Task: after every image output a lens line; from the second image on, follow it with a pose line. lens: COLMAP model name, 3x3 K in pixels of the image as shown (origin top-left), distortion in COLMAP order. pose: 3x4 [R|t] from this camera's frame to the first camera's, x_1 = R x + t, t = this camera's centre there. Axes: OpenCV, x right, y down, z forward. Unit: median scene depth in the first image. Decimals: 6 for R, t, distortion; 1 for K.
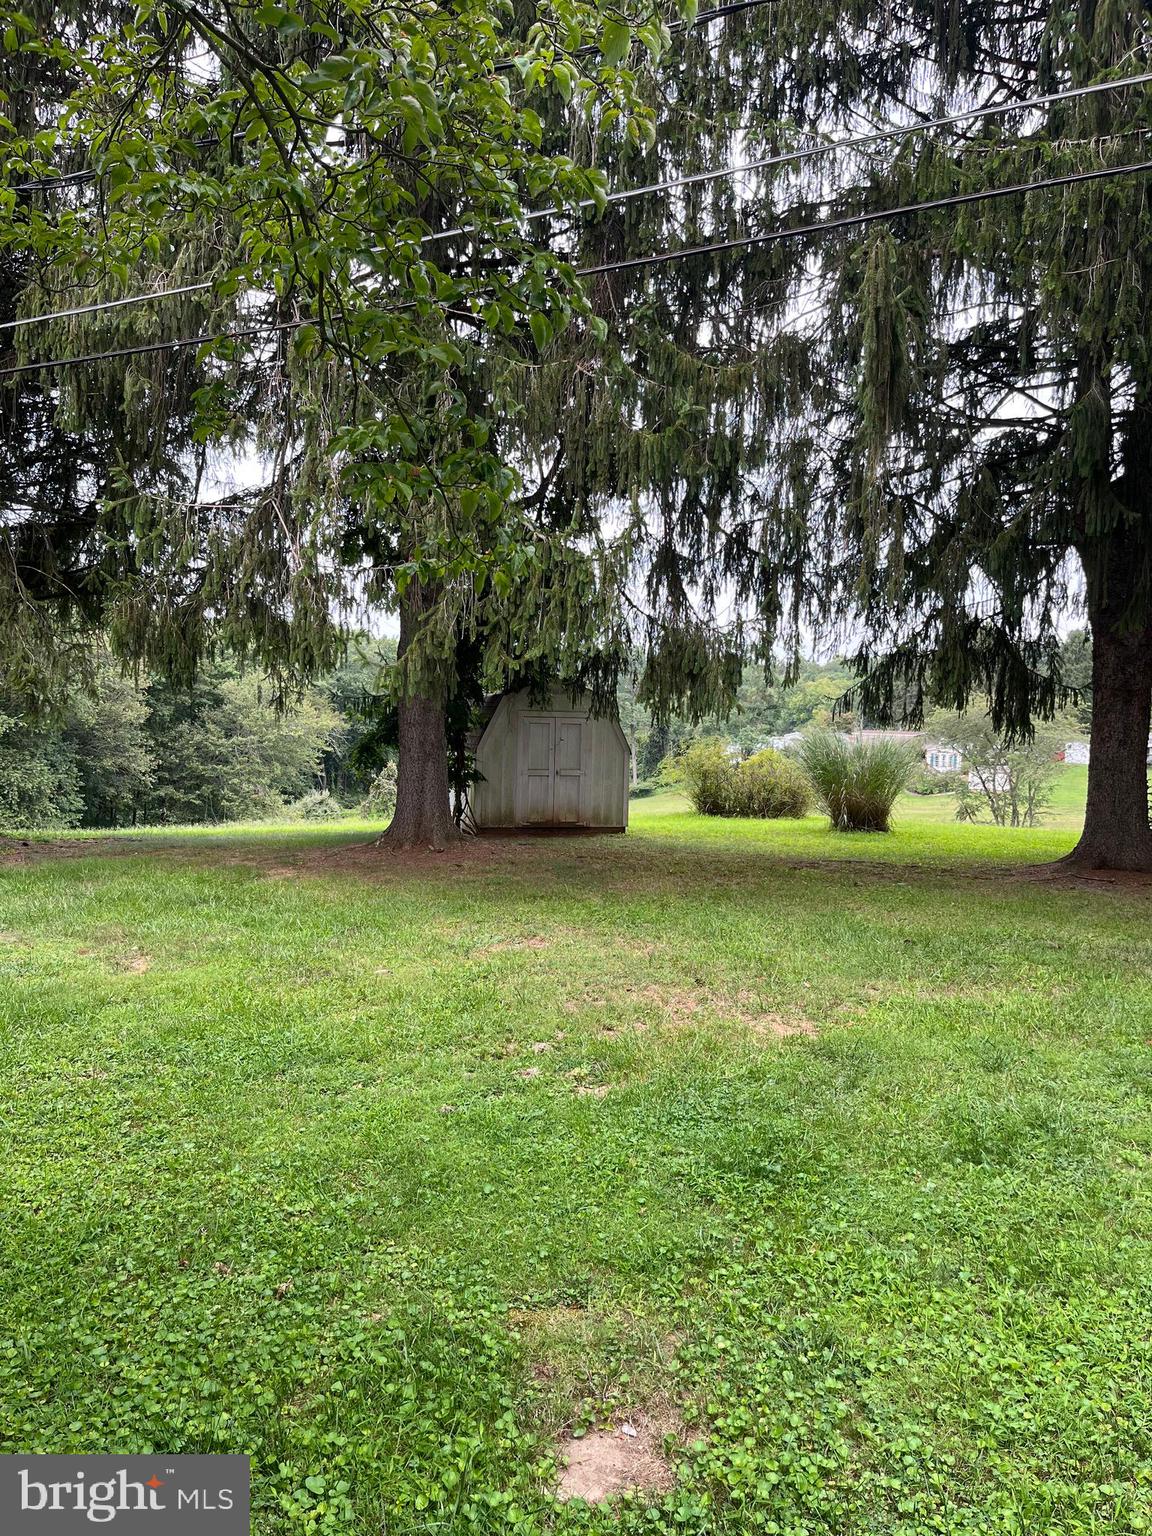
lens RADIAL K [[1167.4, 0, 577.5], [0, 1167.4, 795.6], [0, 0, 1]] dist [0.022528, -0.007722]
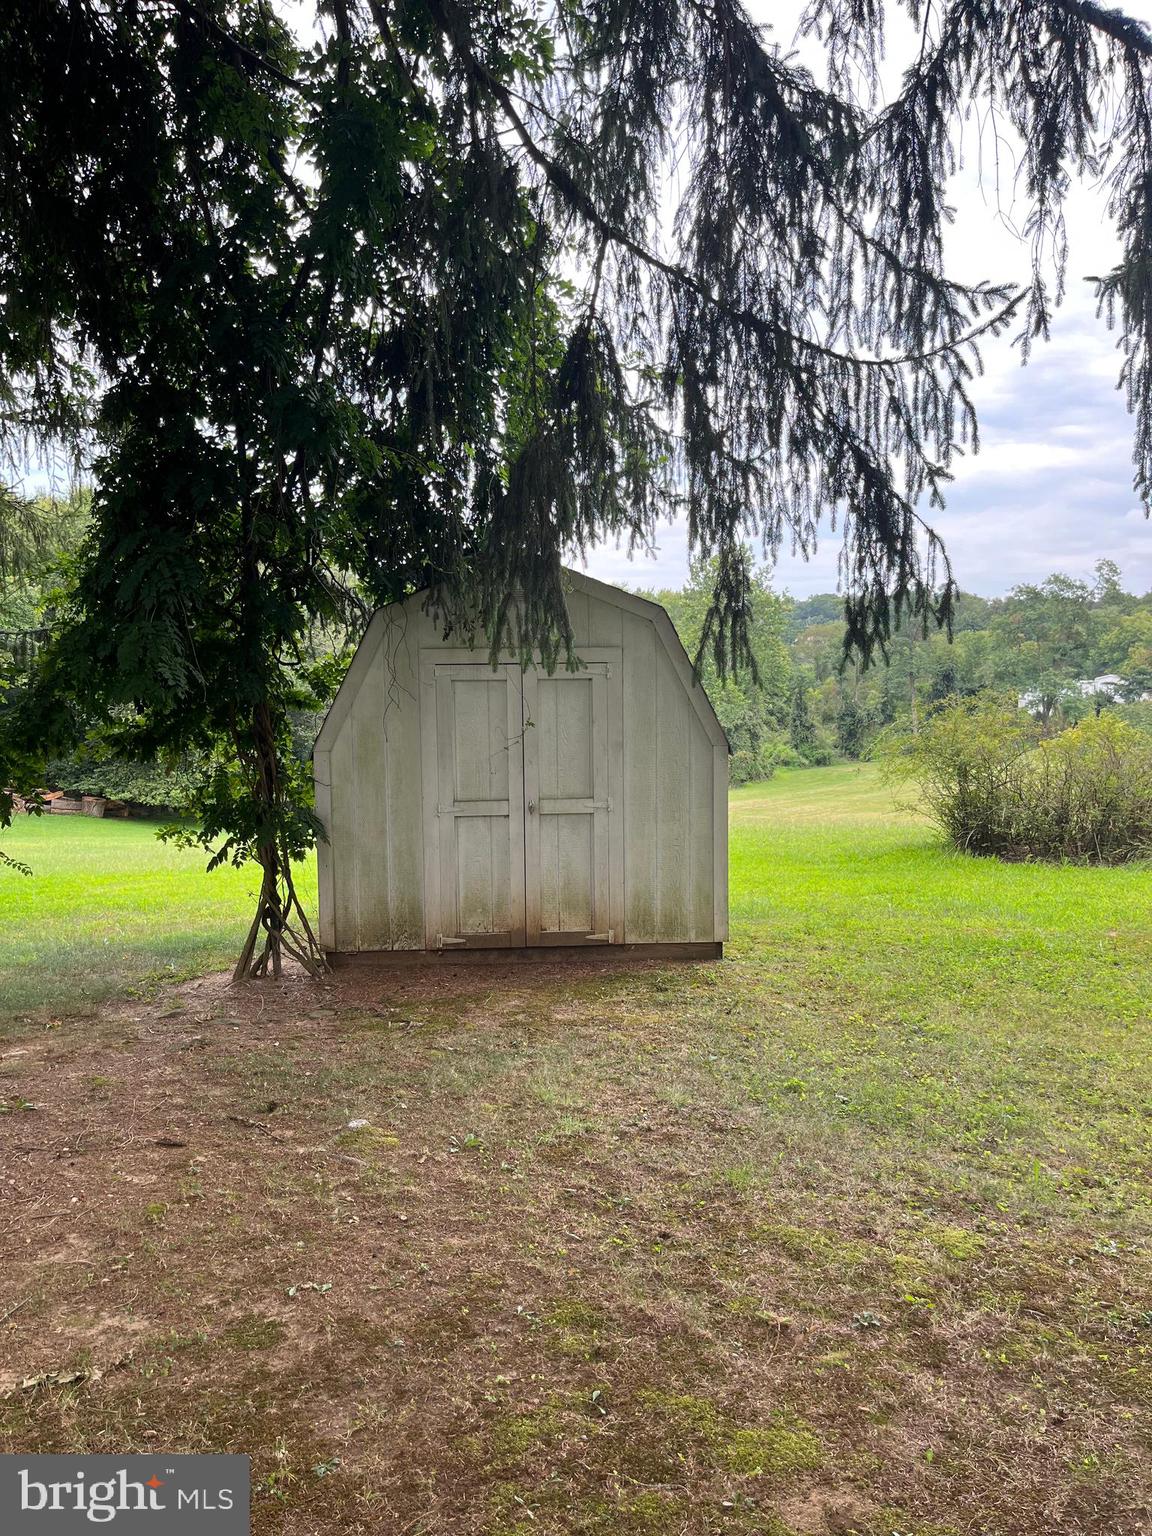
lens RADIAL K [[1167.4, 0, 577.5], [0, 1167.4, 795.6], [0, 0, 1]] dist [0.022528, -0.007722]
pose [[0.971753, -0.007383, -0.235886, 0.086170], [0.016661, 0.999163, 0.037362, -0.036928], [0.235412, -0.040237, 0.971062, 0.619291]]
